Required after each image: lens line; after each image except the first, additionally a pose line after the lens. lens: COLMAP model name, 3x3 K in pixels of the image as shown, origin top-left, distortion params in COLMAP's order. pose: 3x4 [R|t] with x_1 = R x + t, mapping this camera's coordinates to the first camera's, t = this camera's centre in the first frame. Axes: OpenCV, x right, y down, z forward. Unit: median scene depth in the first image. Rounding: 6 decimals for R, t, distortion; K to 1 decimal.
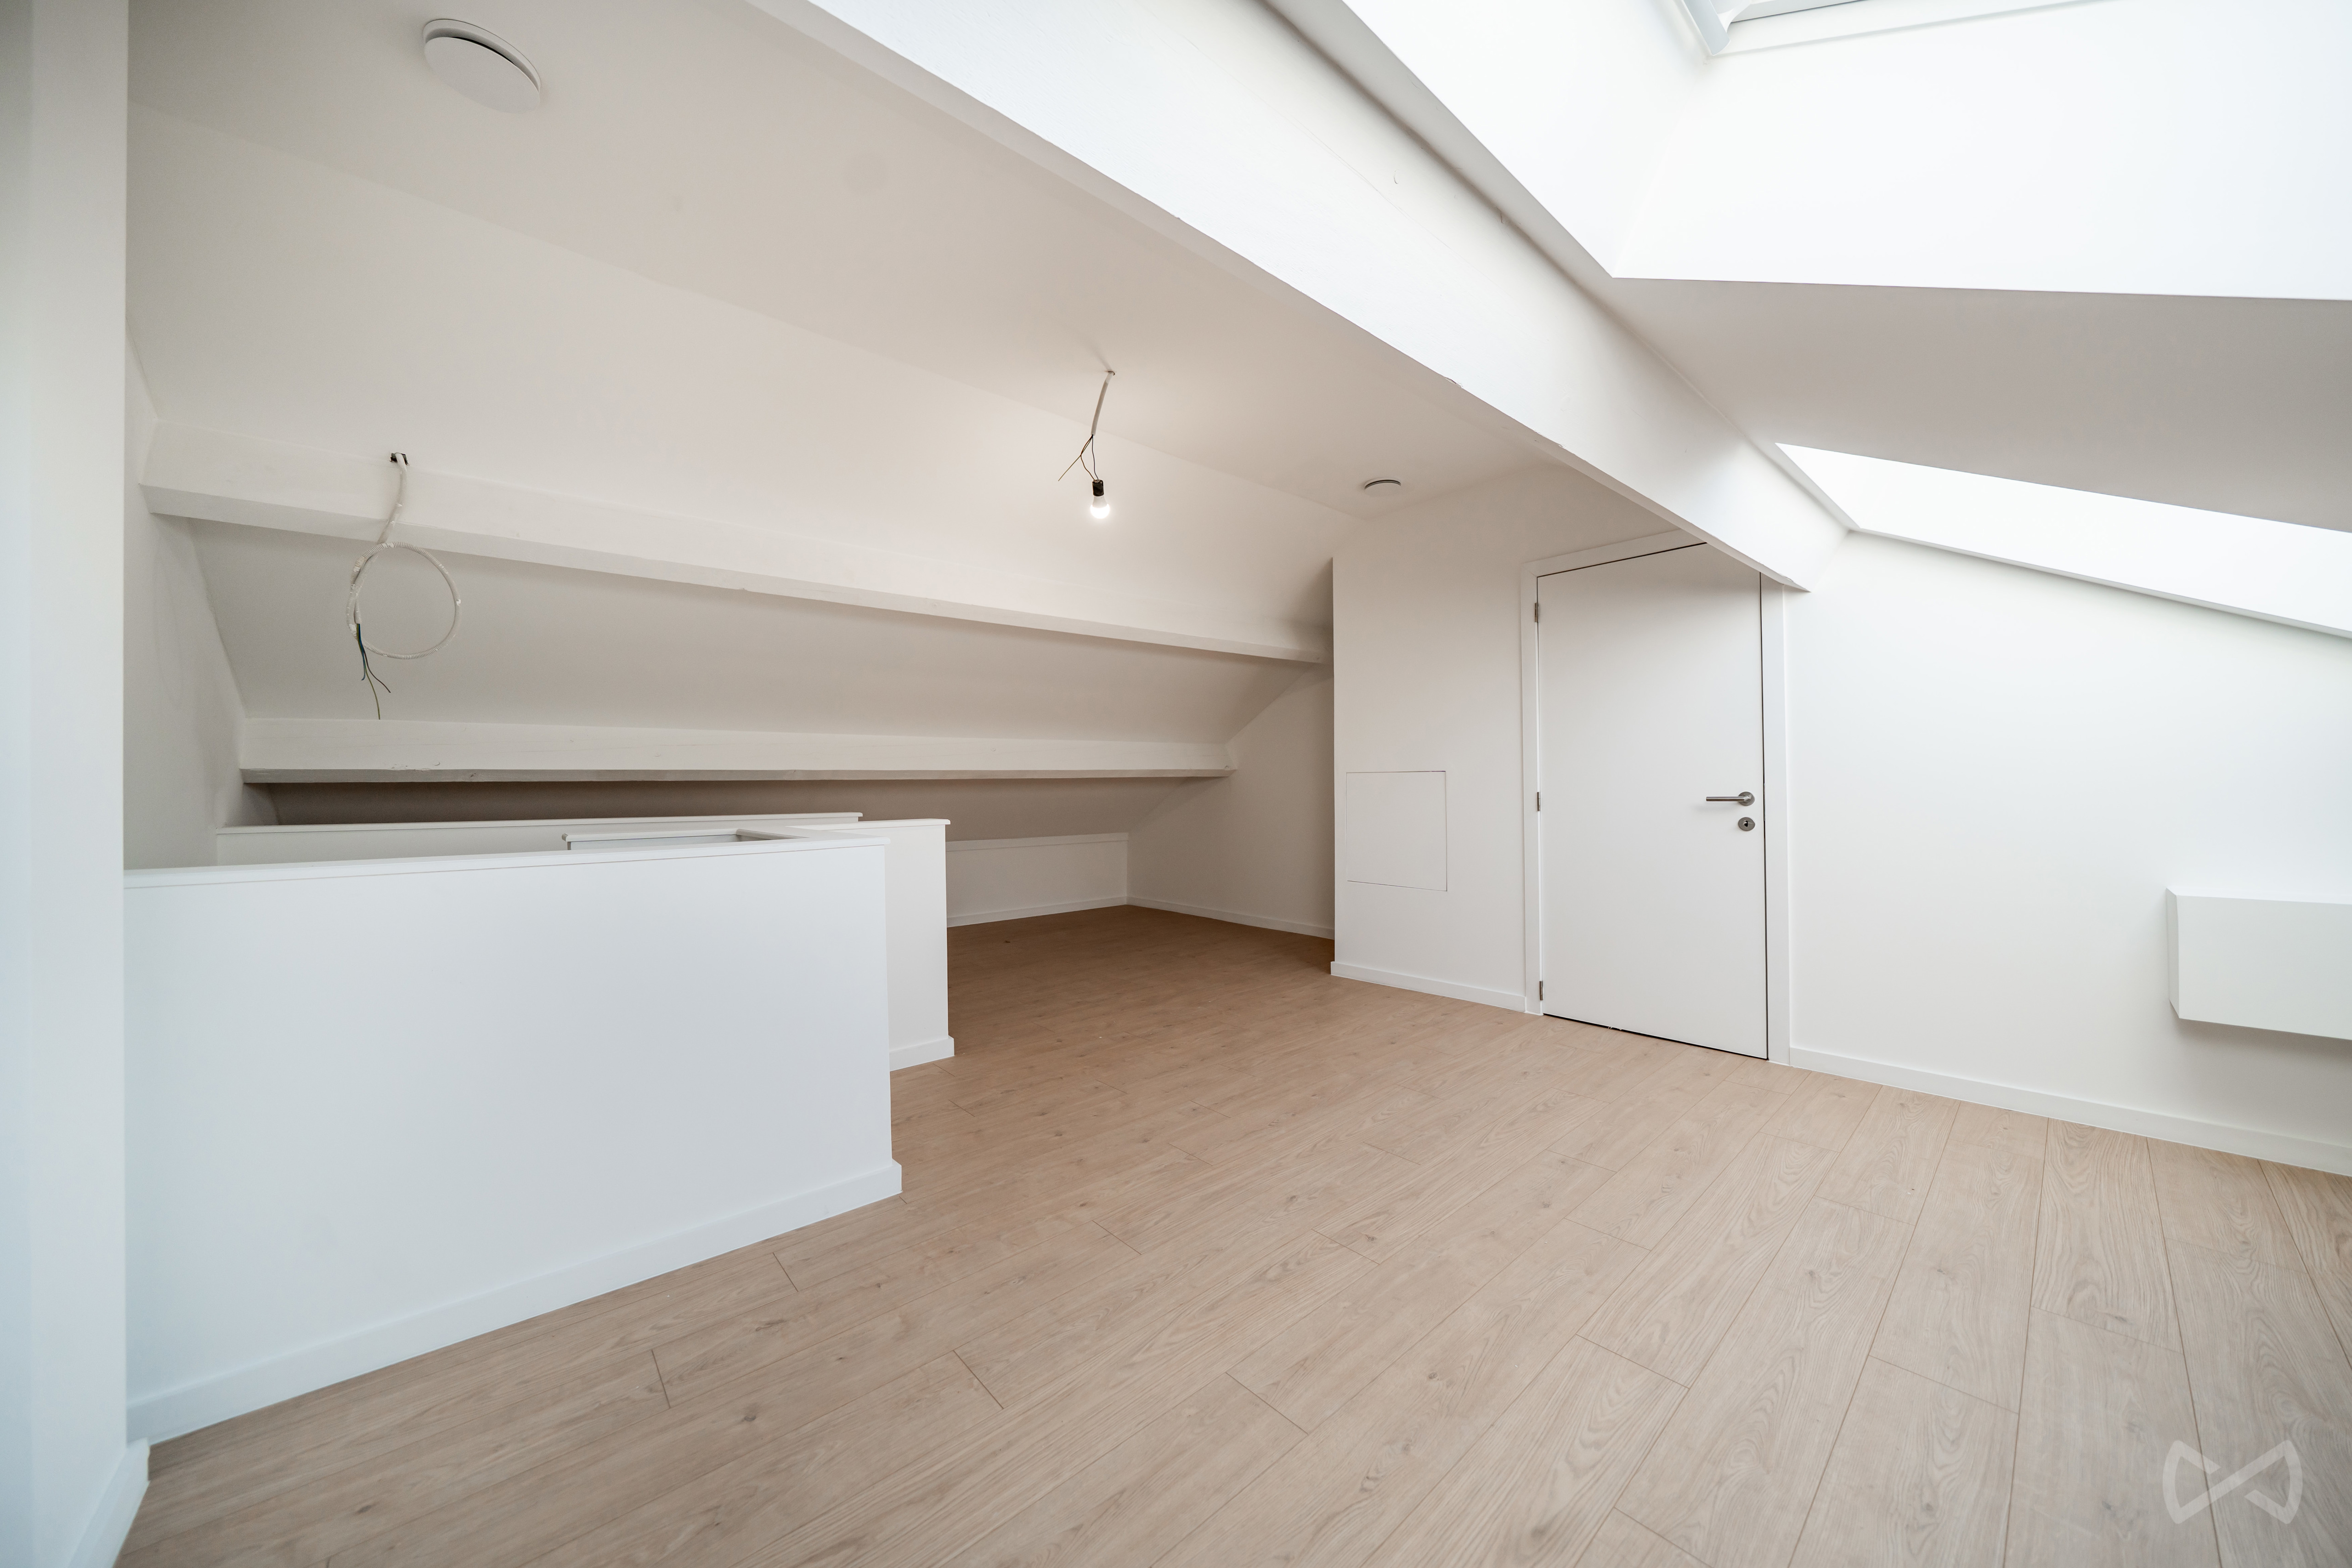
lens RADIAL K [[797.2, 0, 1179.9], [0, 797.2, 782.1], [0, 0, 1]] dist [-0.007188, -0.000100]
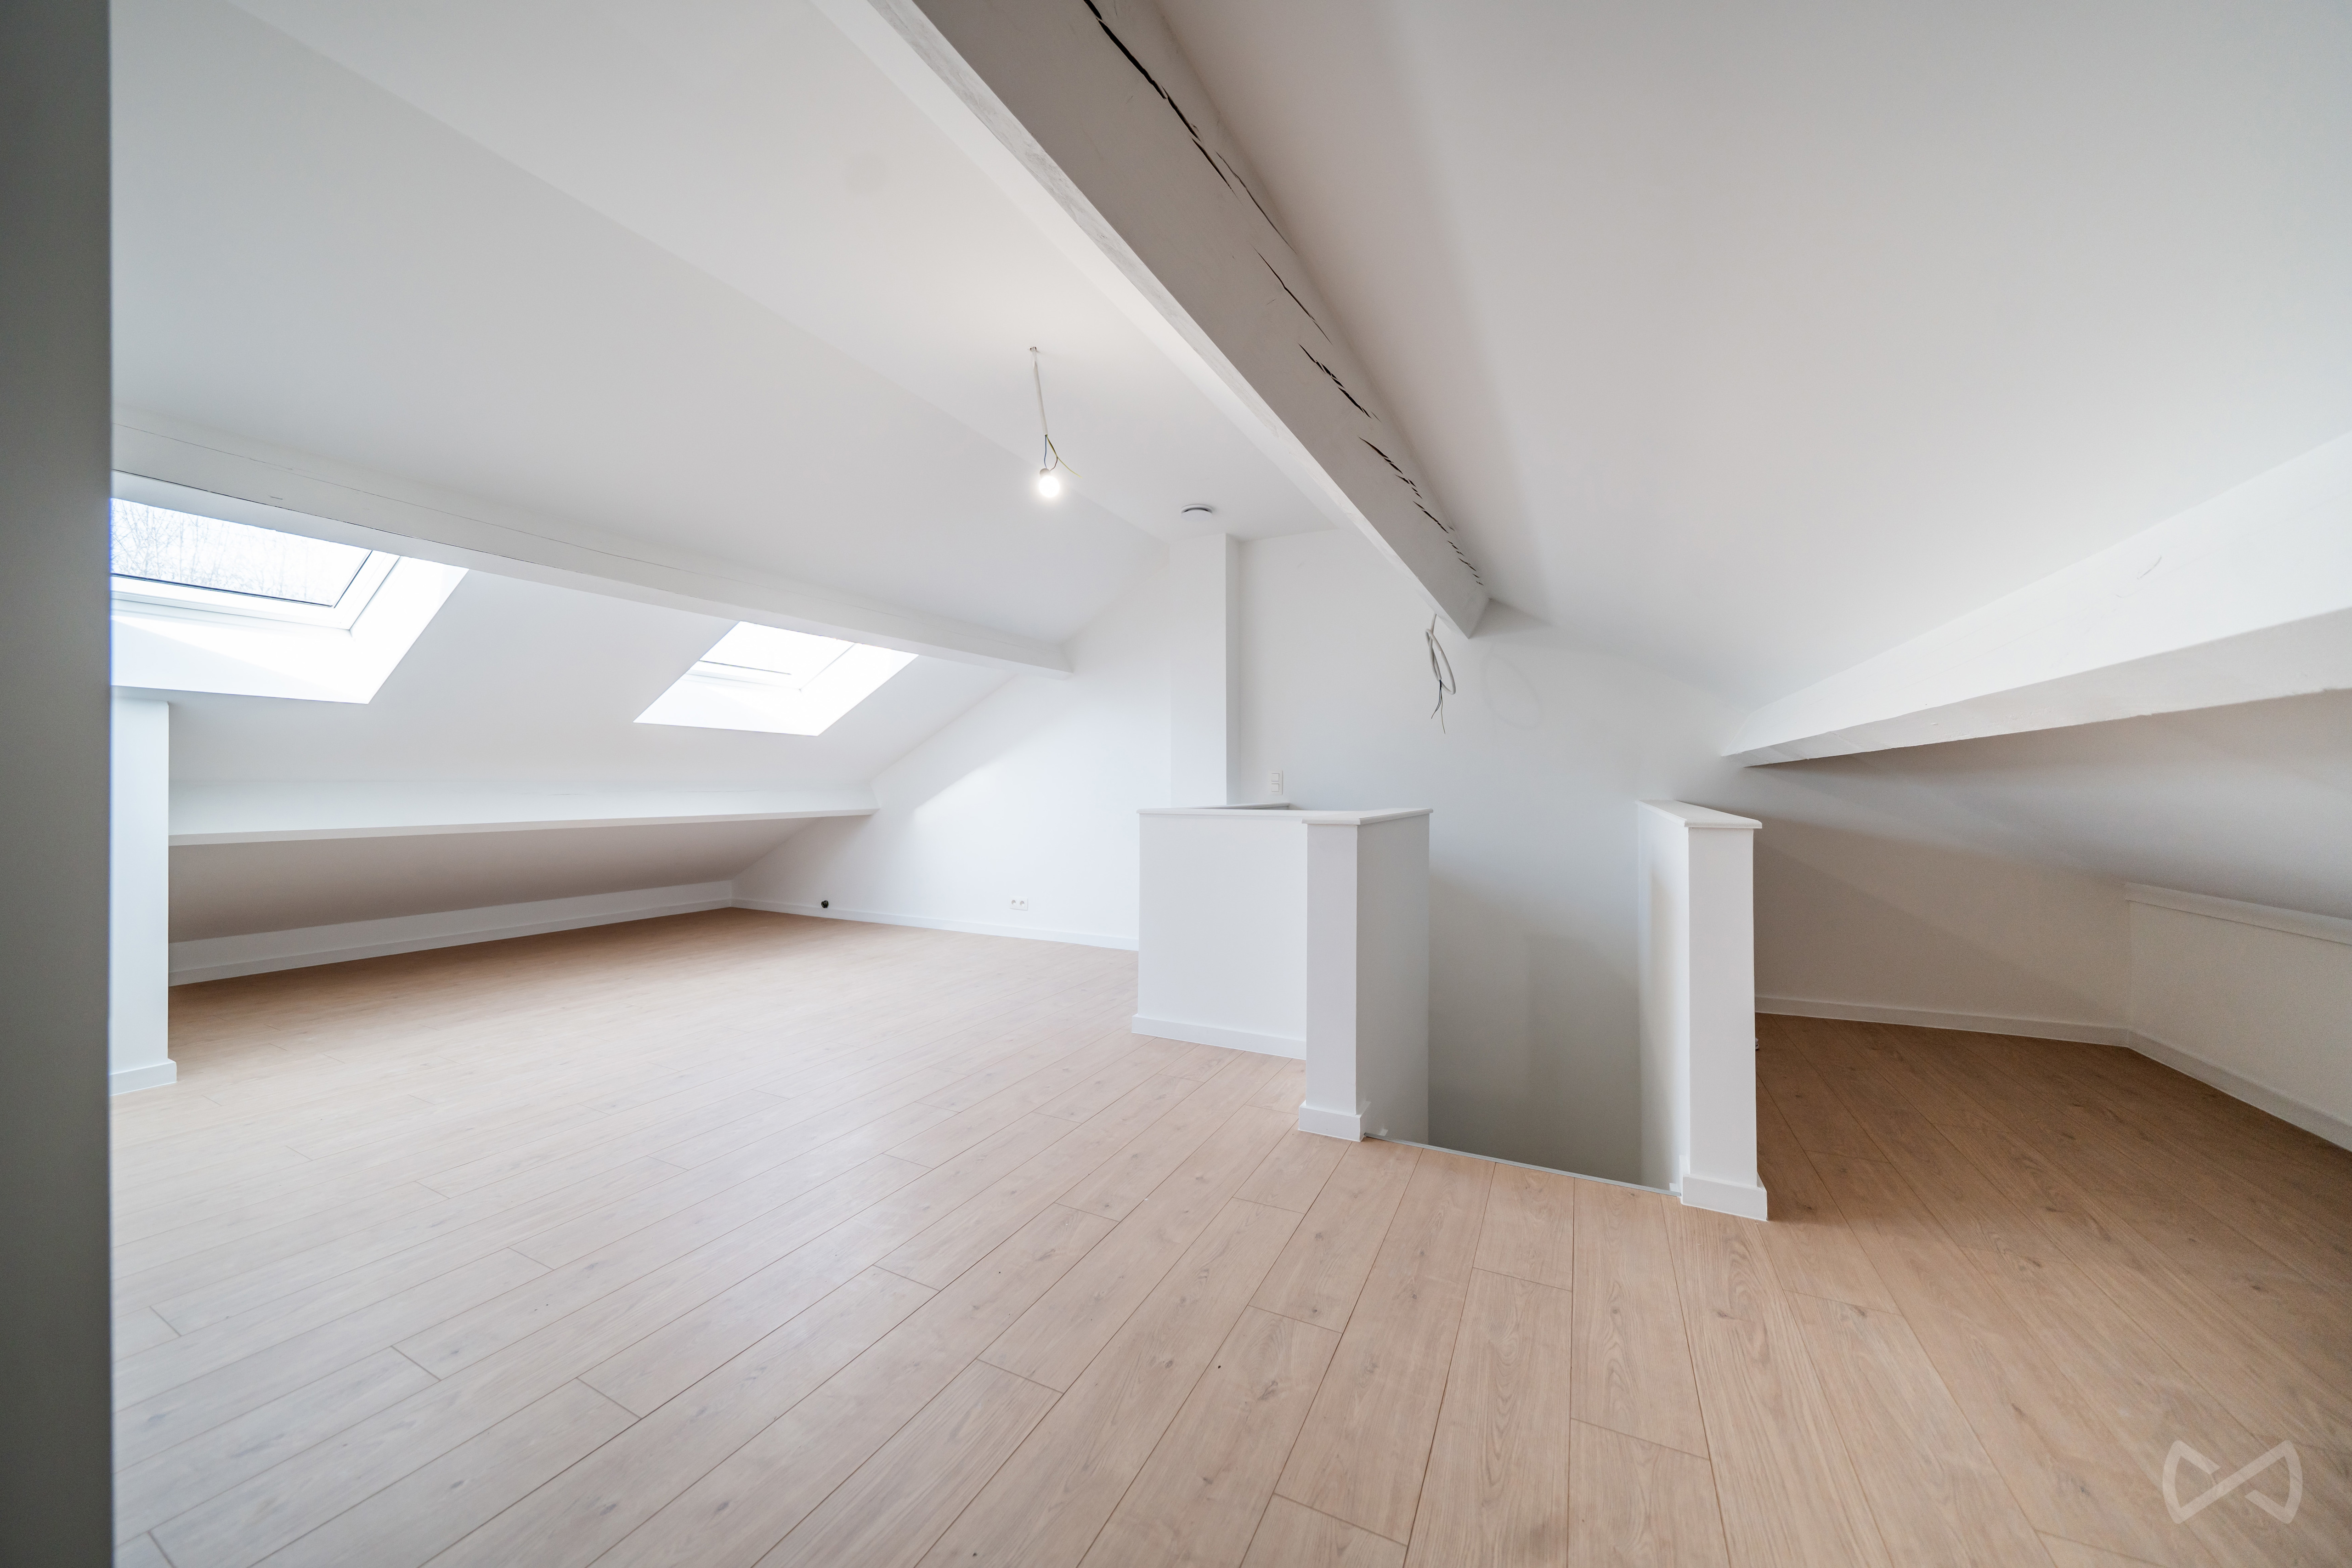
lens RADIAL K [[797.2, 0, 1179.9], [0, 797.2, 782.1], [0, 0, 1]] dist [-0.007188, -0.000100]
pose [[-0.927365, 0.012396, -0.373953, 0.104114], [0.014785, 0.999885, -0.003519, 0.015800], [0.373866, -0.008793, -0.927441, 1.742468]]
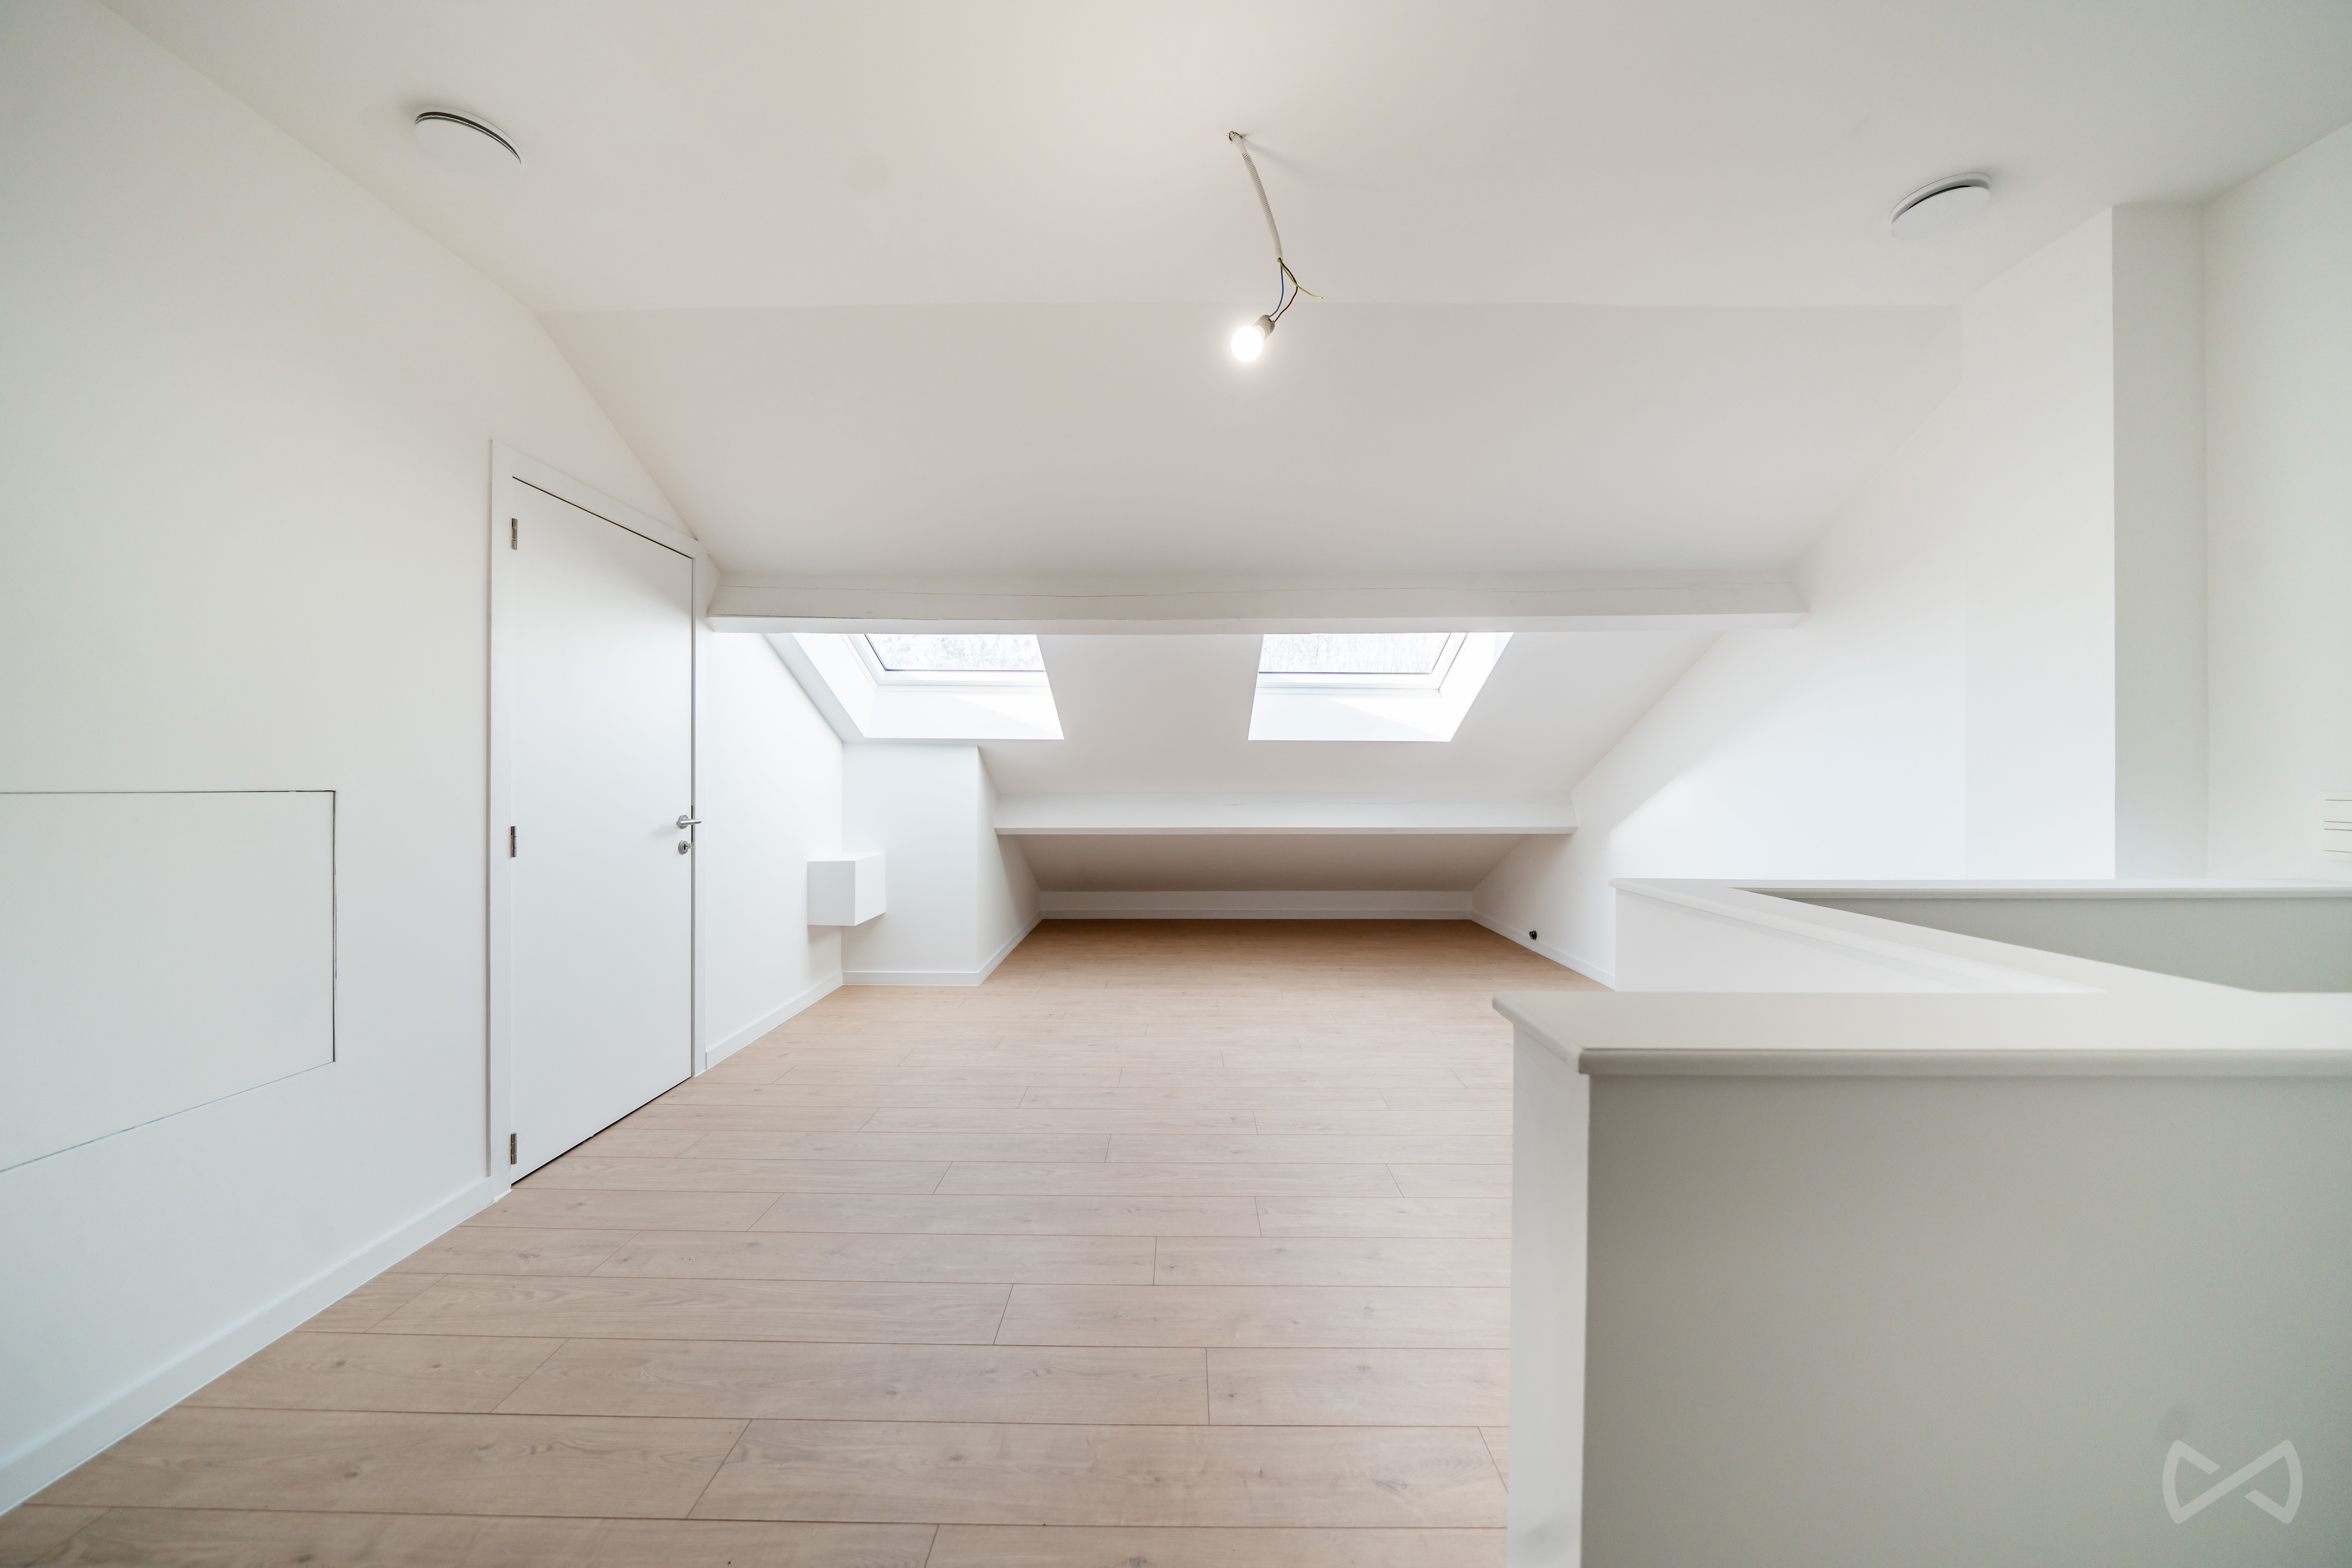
lens RADIAL K [[797.2, 0, 1179.9], [0, 797.2, 782.1], [0, 0, 1]] dist [-0.007188, -0.000100]
pose [[-0.743946, 0.009584, 0.668171, -0.405048], [0.006212, 0.999953, -0.007426, -0.017761], [-0.668211, -0.001374, -0.743971, 1.312923]]
